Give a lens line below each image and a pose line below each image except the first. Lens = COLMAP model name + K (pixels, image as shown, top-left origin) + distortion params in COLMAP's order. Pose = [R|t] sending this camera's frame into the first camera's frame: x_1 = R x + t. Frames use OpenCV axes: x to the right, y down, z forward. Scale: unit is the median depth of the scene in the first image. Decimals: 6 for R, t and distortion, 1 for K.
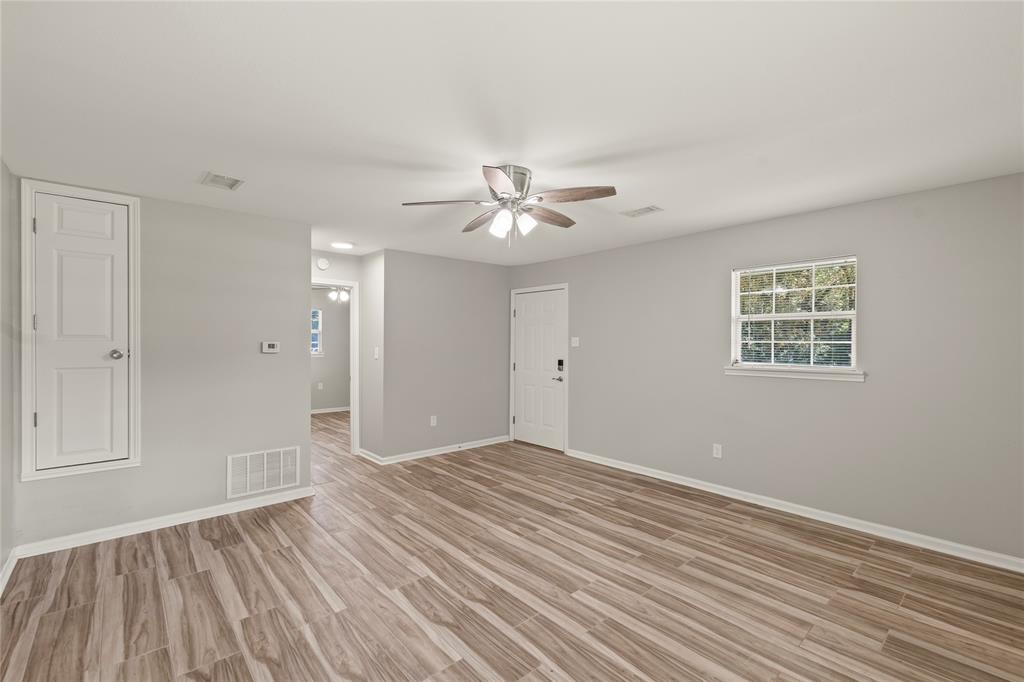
lens RADIAL K [[458.7, 0, 507.2], [0, 458.7, 340.7], [0, 0, 1]] dist [0.002116, -0.000101]
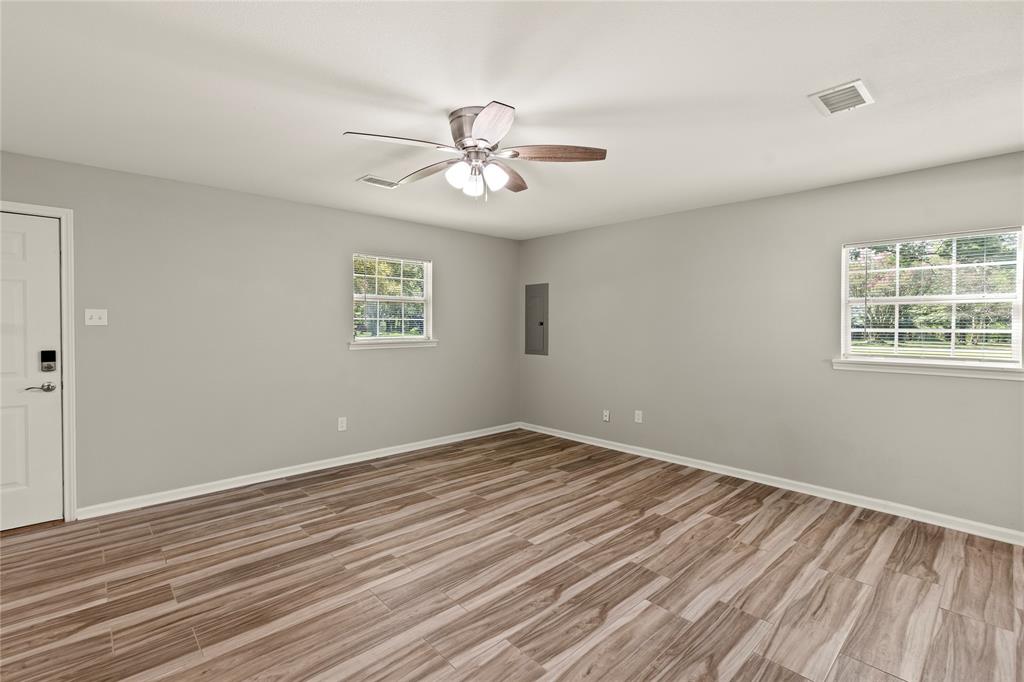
lens RADIAL K [[440.6, 0, 512.0], [0, 440.6, 341.0], [0, 0, 1]] dist [0.002032, -0.000078]
pose [[-0.028229, -0.043770, 0.998643, -0.679658], [-0.008418, 0.999016, 0.043549, 0.006214], [-0.999566, -0.007177, -0.028570, 0.809237]]
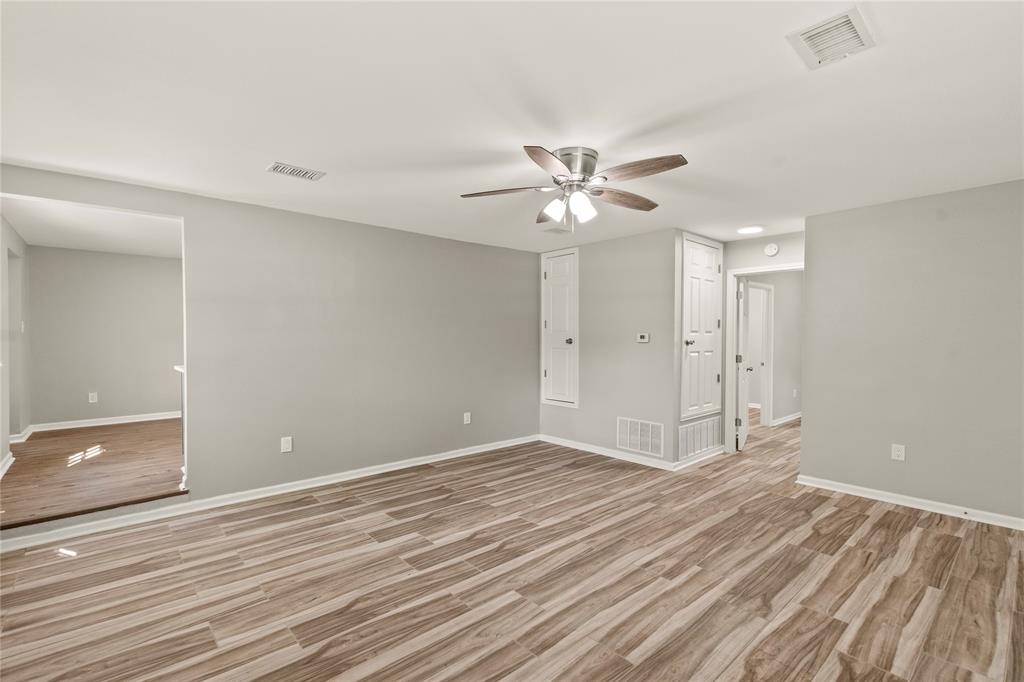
lens RADIAL K [[458.7, 0, 507.2], [0, 458.7, 340.7], [0, 0, 1]] dist [0.002116, -0.000101]
pose [[-0.008921, 0.006847, -0.999937, 0.810440], [0.003087, 0.999972, 0.006820, 0.018526], [0.999955, -0.003026, -0.008942, 0.739431]]
